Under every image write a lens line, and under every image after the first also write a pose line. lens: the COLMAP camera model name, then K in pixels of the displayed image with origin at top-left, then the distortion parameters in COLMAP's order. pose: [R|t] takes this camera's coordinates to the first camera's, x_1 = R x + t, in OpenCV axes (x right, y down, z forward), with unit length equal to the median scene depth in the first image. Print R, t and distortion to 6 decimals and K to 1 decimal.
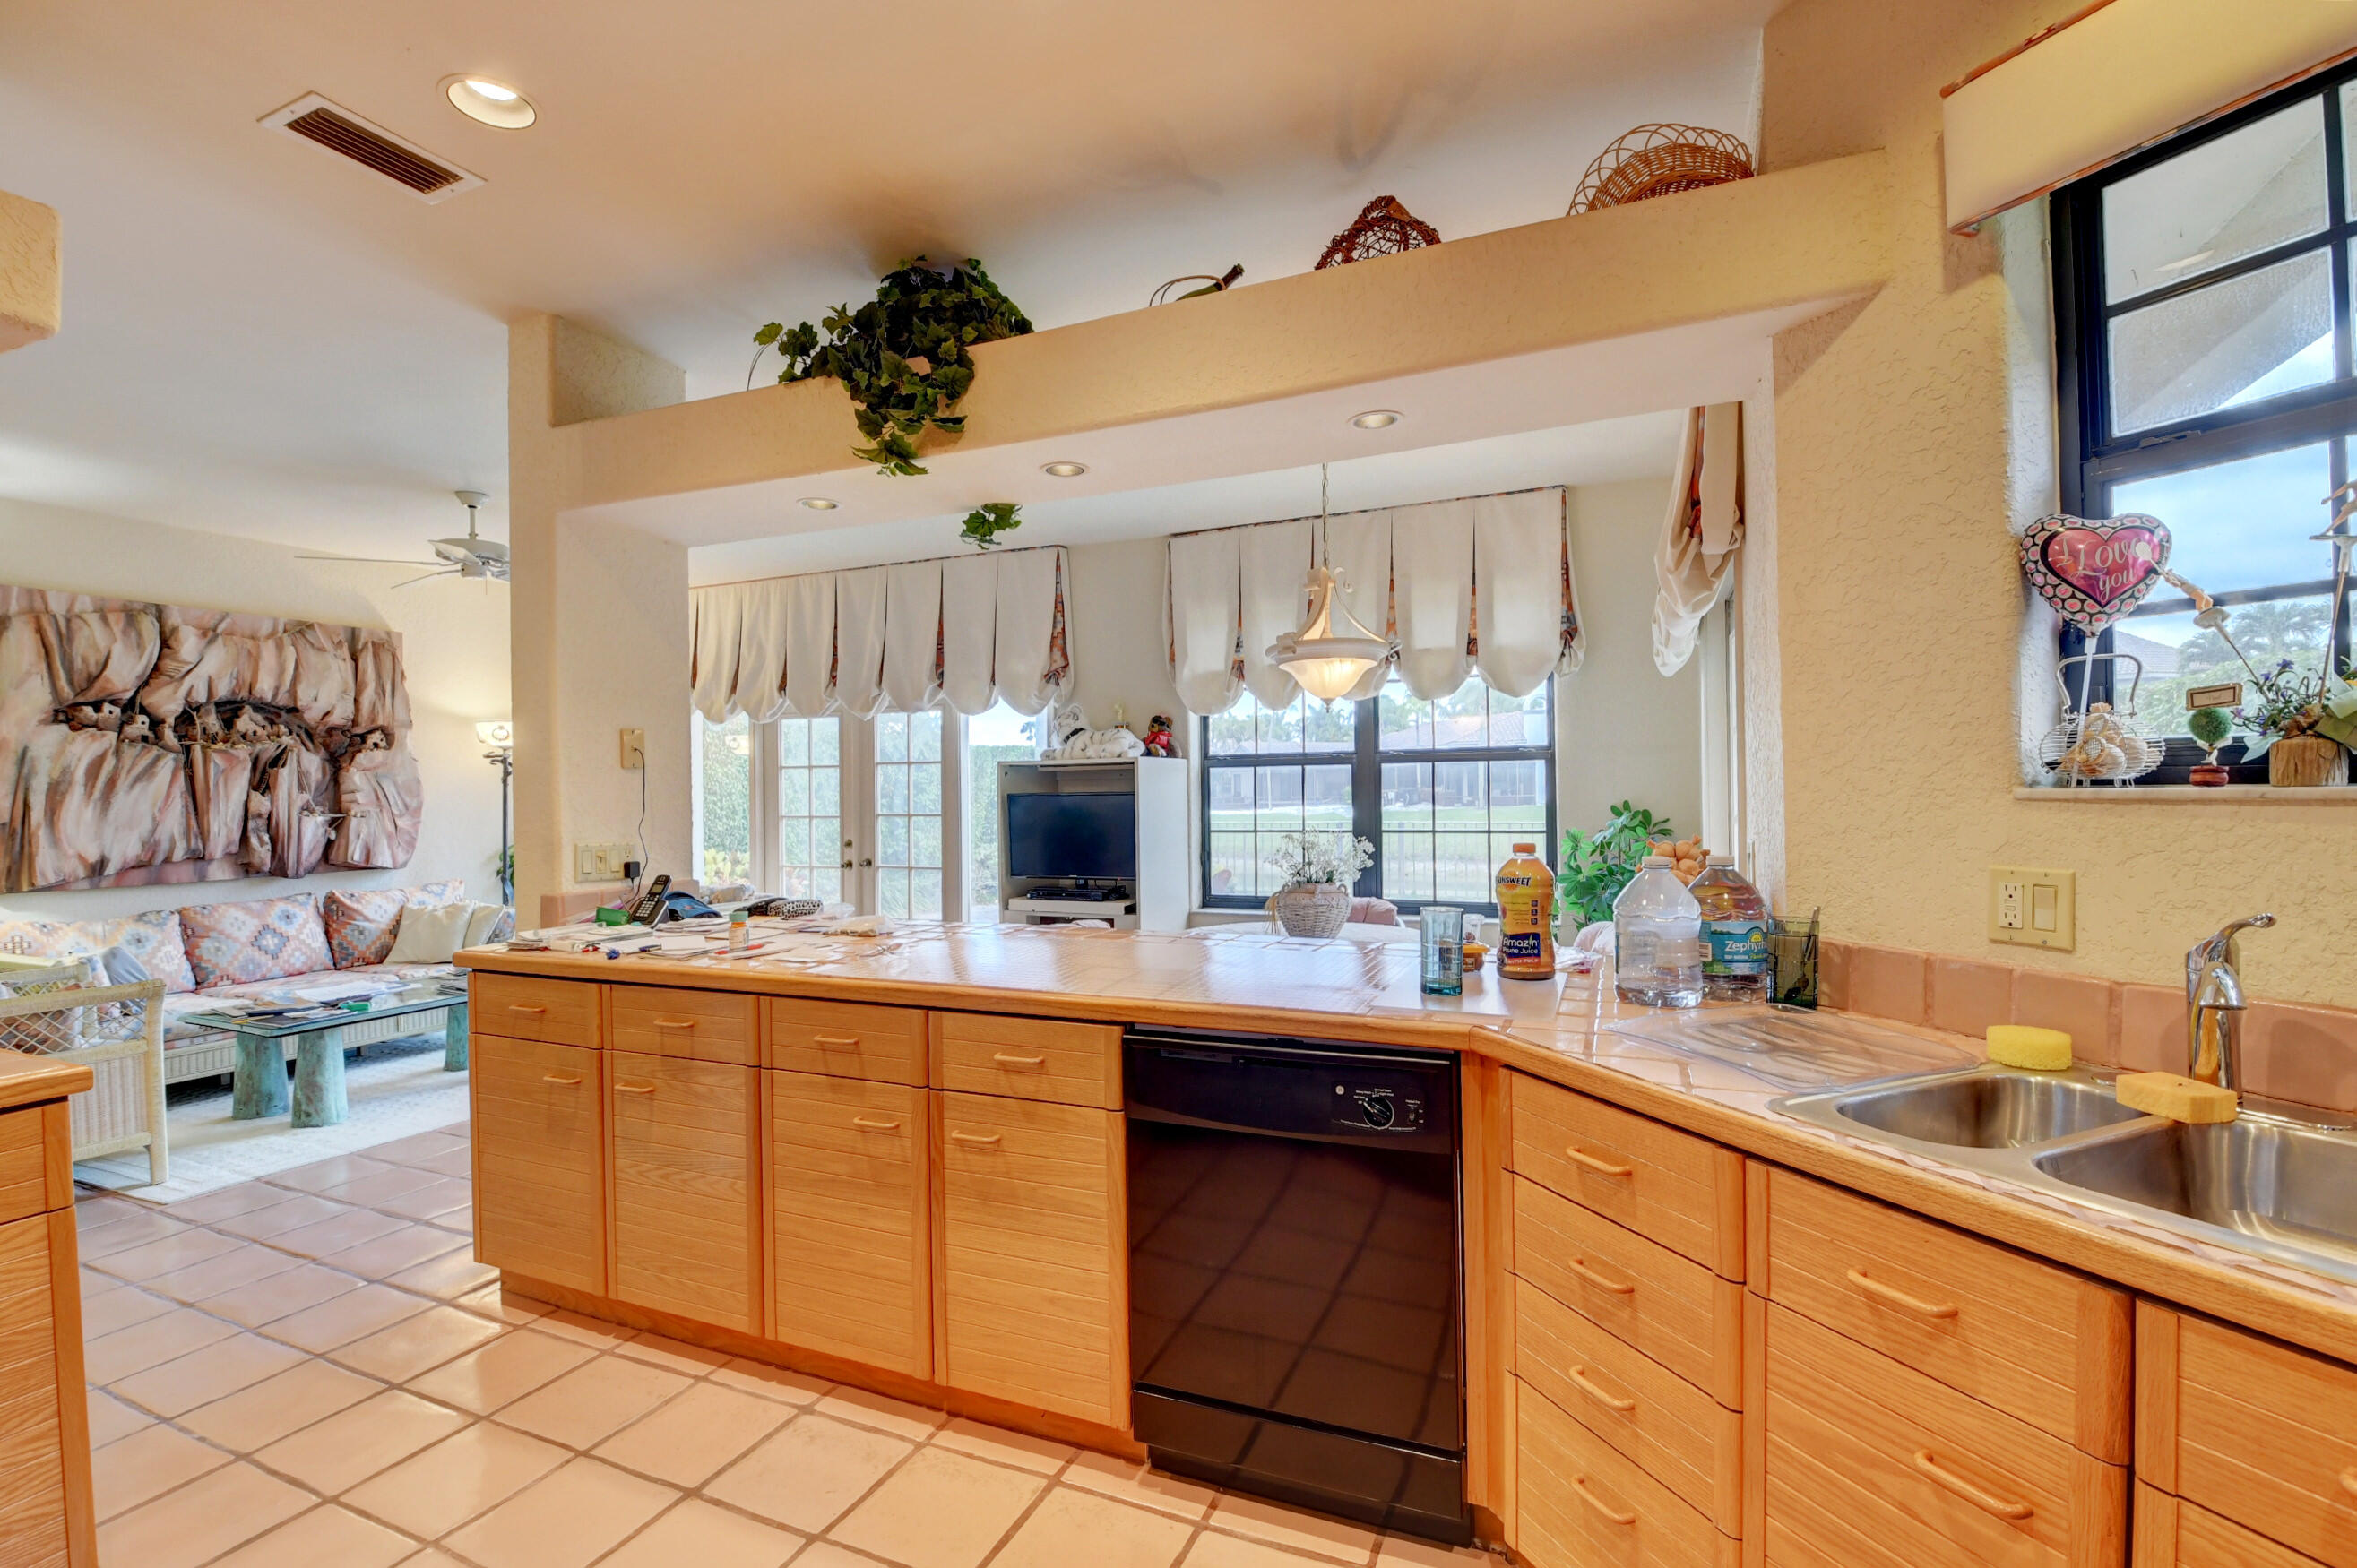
lens RADIAL K [[1048.5, 0, 1158.5], [0, 1048.5, 786.4], [0, 0, 1]] dist [0.015609, -0.025659]
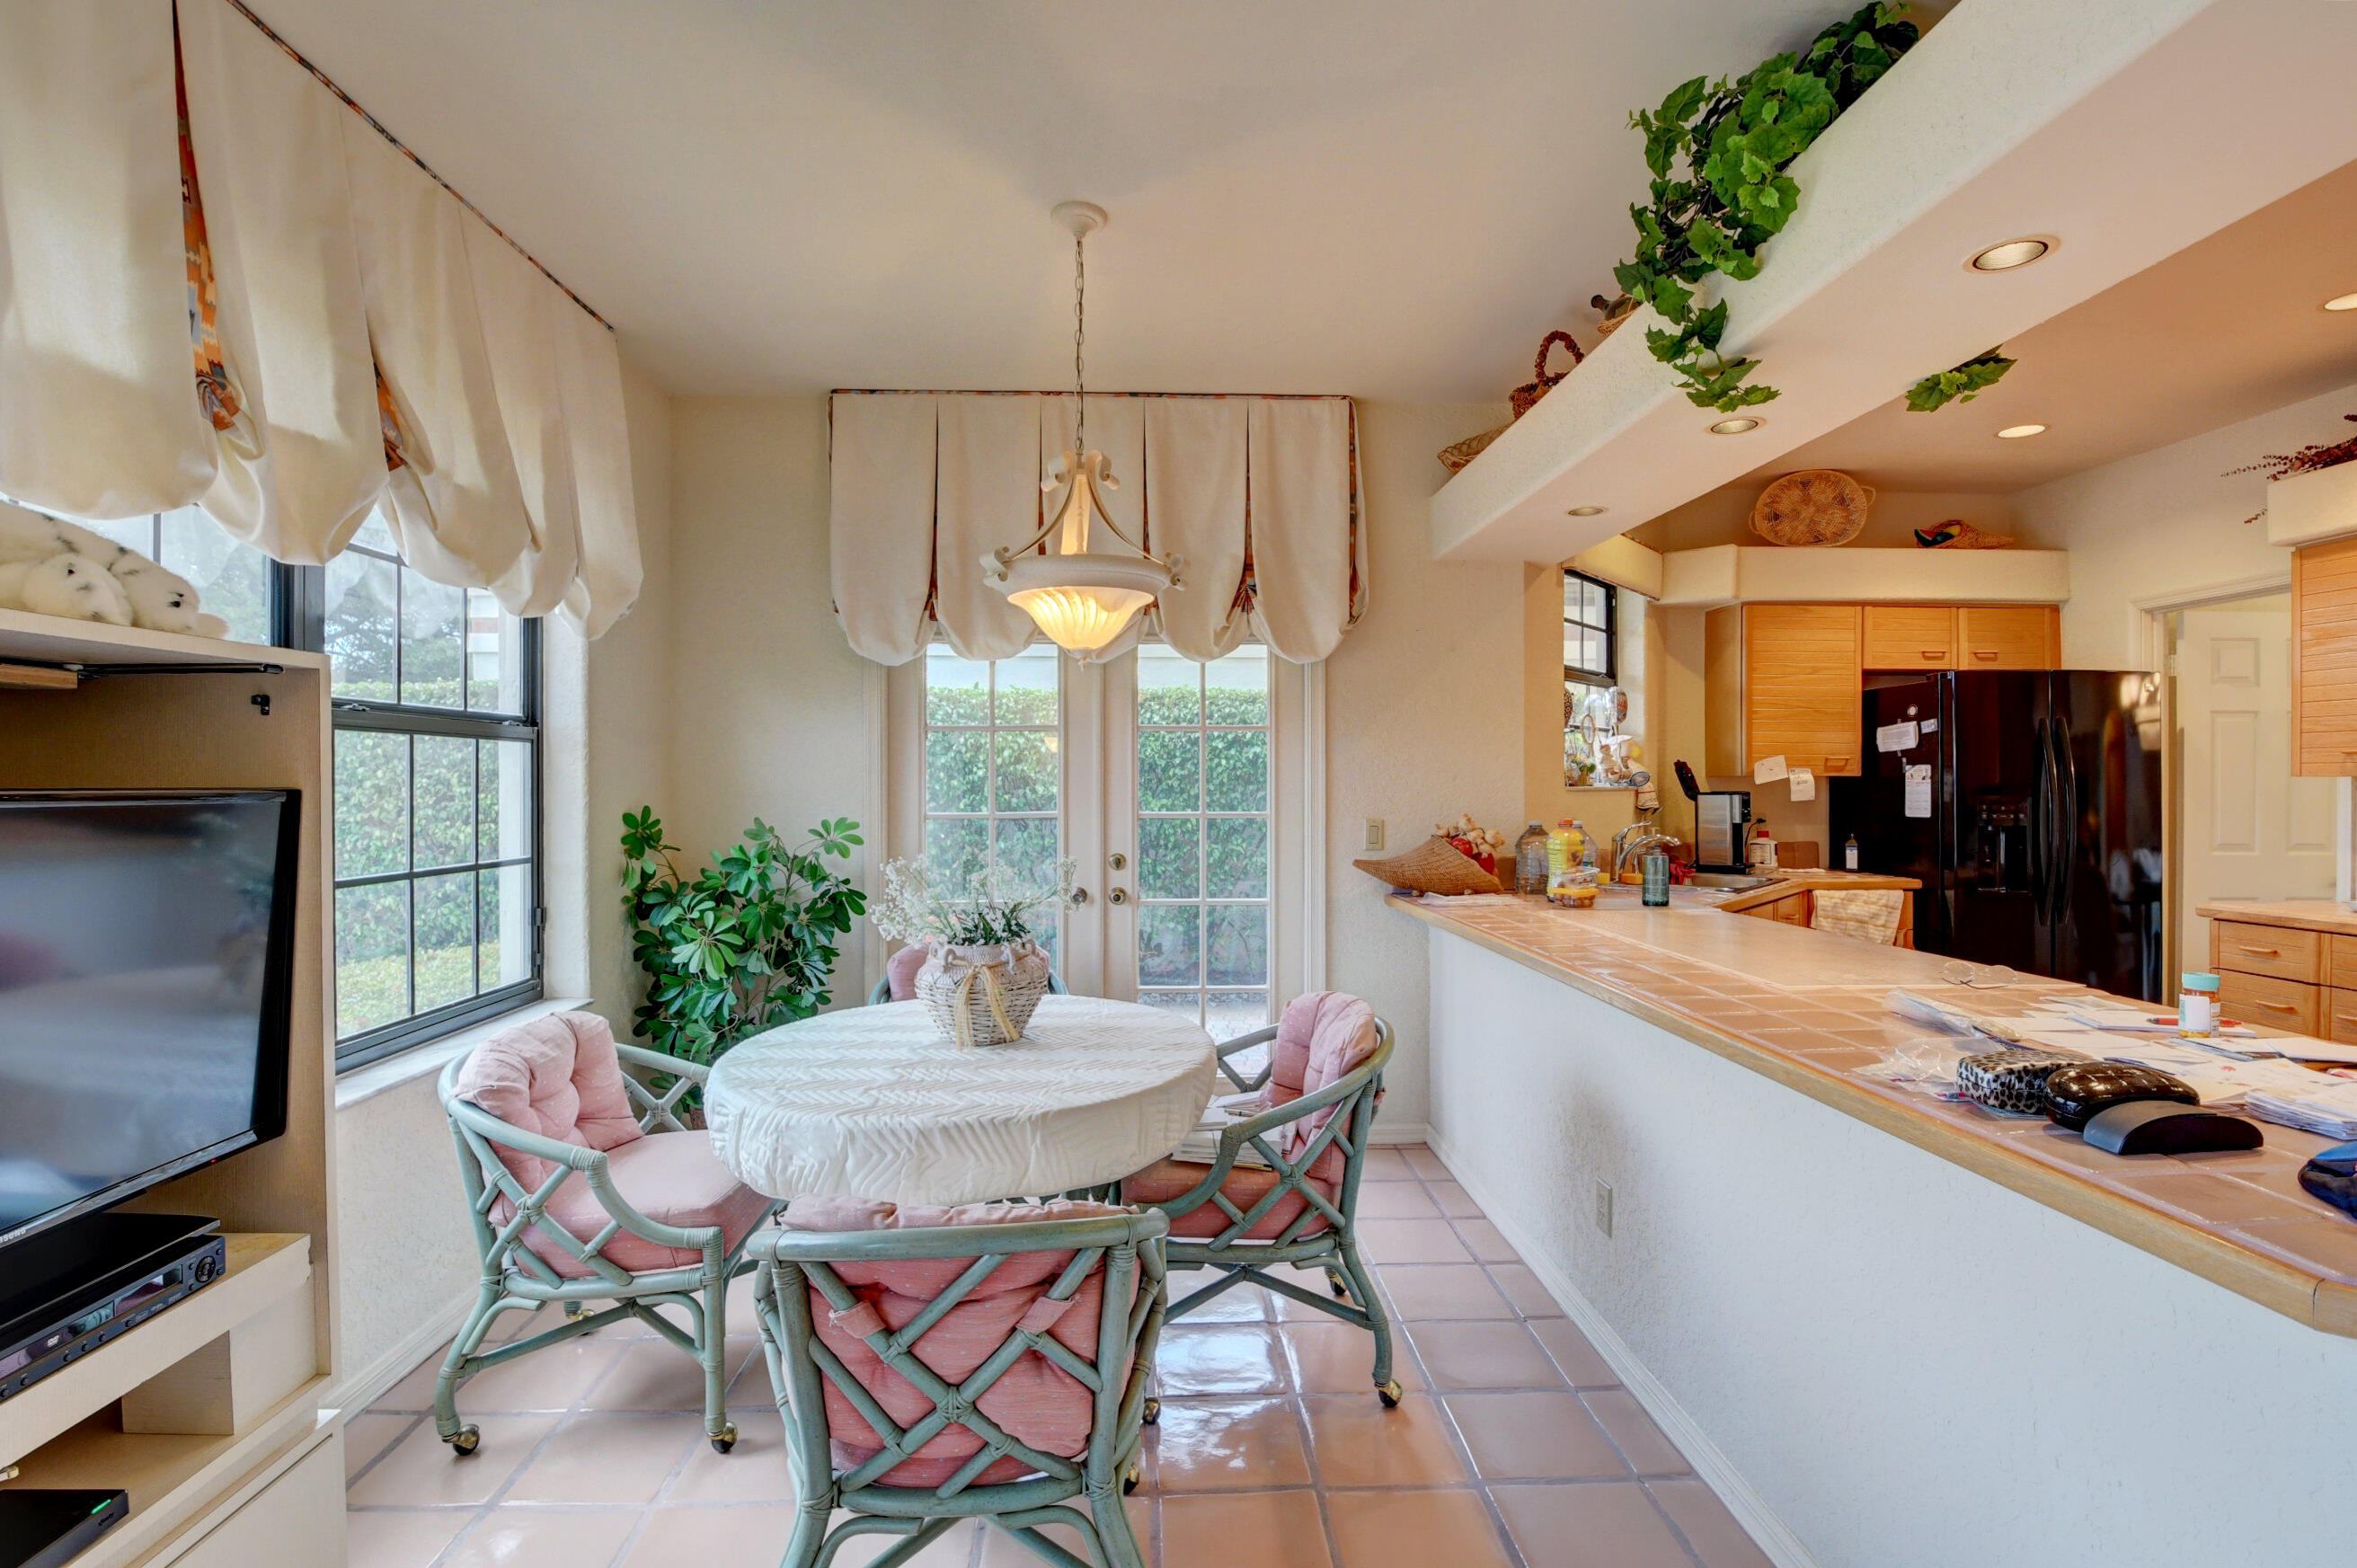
lens RADIAL K [[1068.6, 0, 1162.4], [0, 1068.6, 783.5], [0, 0, 1]] dist [0.023793, -0.032052]
pose [[-0.426323, 0.012508, 0.904484, -0.365234], [0.003954, 0.999921, -0.011964, 0.008700], [-0.904562, -0.001524, -0.426339, 0.970537]]
